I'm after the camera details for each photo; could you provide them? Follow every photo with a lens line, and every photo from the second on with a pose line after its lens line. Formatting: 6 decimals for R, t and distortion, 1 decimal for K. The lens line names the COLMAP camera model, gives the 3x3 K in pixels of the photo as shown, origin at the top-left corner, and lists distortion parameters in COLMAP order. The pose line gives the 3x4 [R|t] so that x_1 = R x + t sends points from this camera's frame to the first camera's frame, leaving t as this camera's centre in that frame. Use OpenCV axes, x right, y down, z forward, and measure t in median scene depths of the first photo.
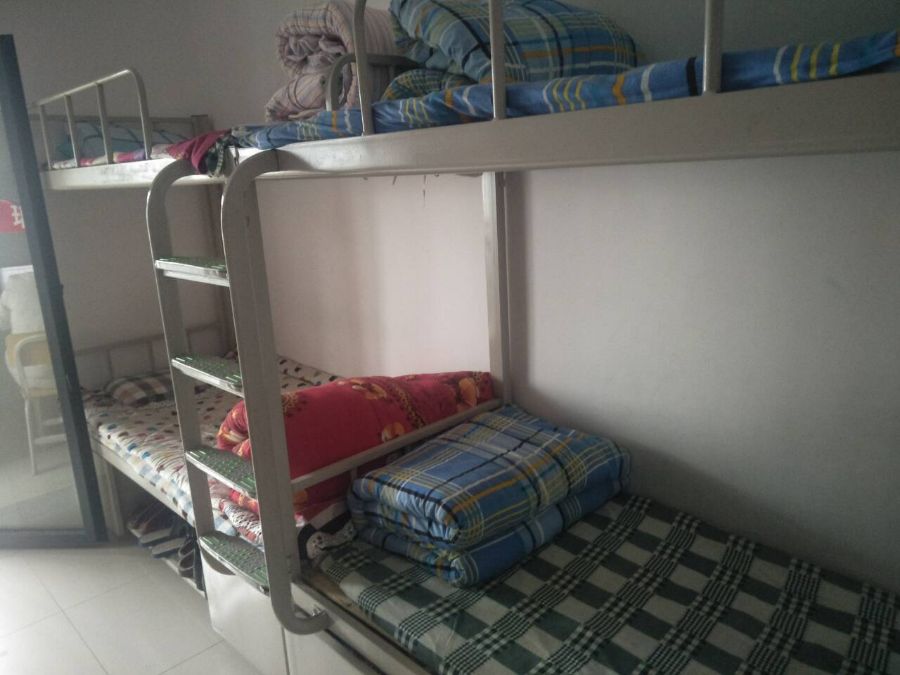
lens RADIAL K [[661.2, 0, 448.2], [0, 661.2, 337.9], [0, 0, 1]] dist [0.012186, -0.011199]
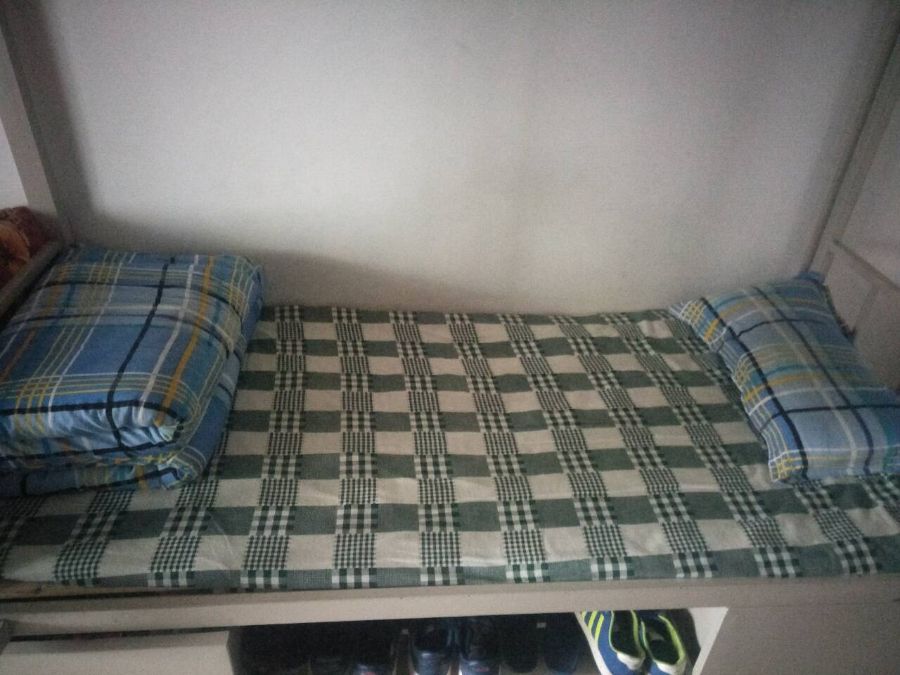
lens RADIAL K [[661.2, 0, 450.3], [0, 661.2, 333.7], [0, 0, 1]] dist [0.012186, -0.011199]
pose [[0.634542, -0.350276, 0.688958, -0.254745], [0.105104, 0.922233, 0.372074, -0.052841], [-0.765708, -0.163684, 0.622011, 0.281414]]
